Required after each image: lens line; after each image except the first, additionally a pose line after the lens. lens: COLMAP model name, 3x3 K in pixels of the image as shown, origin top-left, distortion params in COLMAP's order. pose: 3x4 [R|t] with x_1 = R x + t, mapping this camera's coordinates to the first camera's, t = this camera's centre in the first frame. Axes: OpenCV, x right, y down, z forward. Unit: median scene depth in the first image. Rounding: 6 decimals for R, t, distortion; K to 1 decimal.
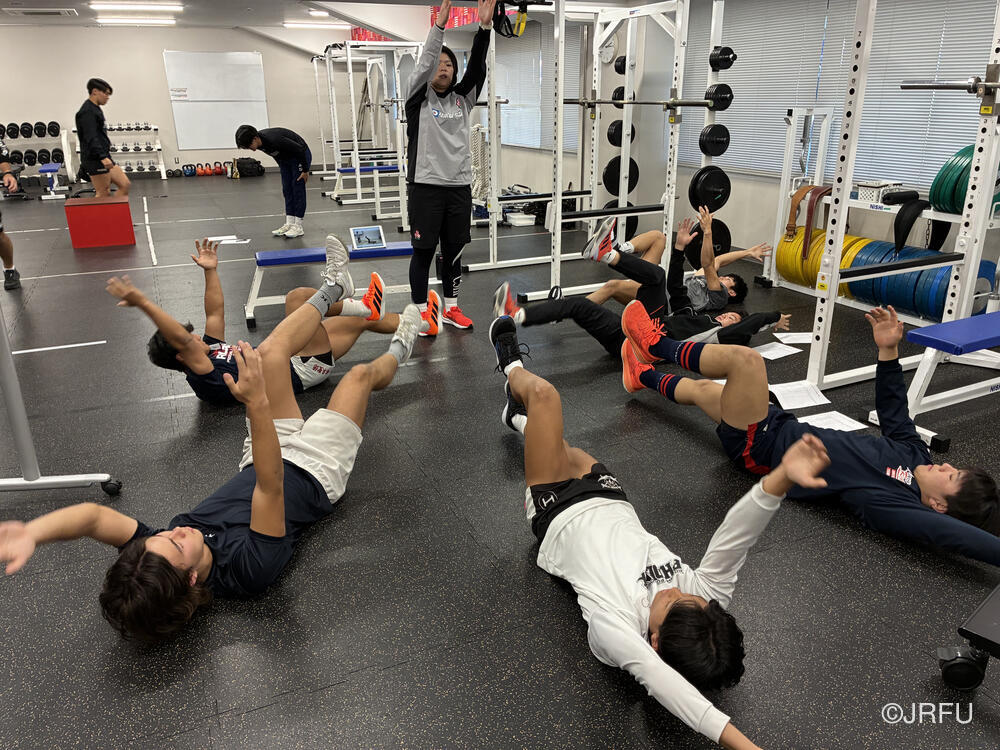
lens RADIAL K [[762.2, 0, 500.1], [0, 762.2, 372.5], [0, 0, 1]] dist [0.037622, -0.052806]
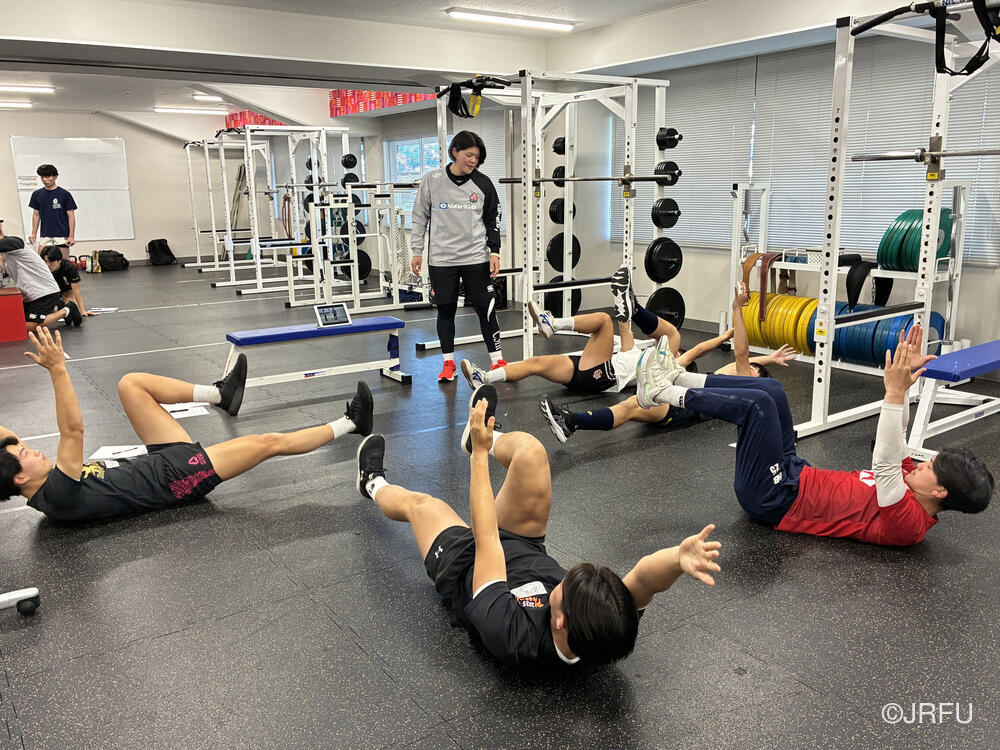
lens RADIAL K [[842.8, 0, 500.2], [0, 842.8, 371.4], [0, 0, 1]] dist [0.014689, 0.000008]
pose [[0.984723, -0.044833, 0.168260, -0.149611], [0.066548, 0.989832, -0.125718, 0.040698], [-0.160913, 0.134995, 0.977693, -0.060479]]
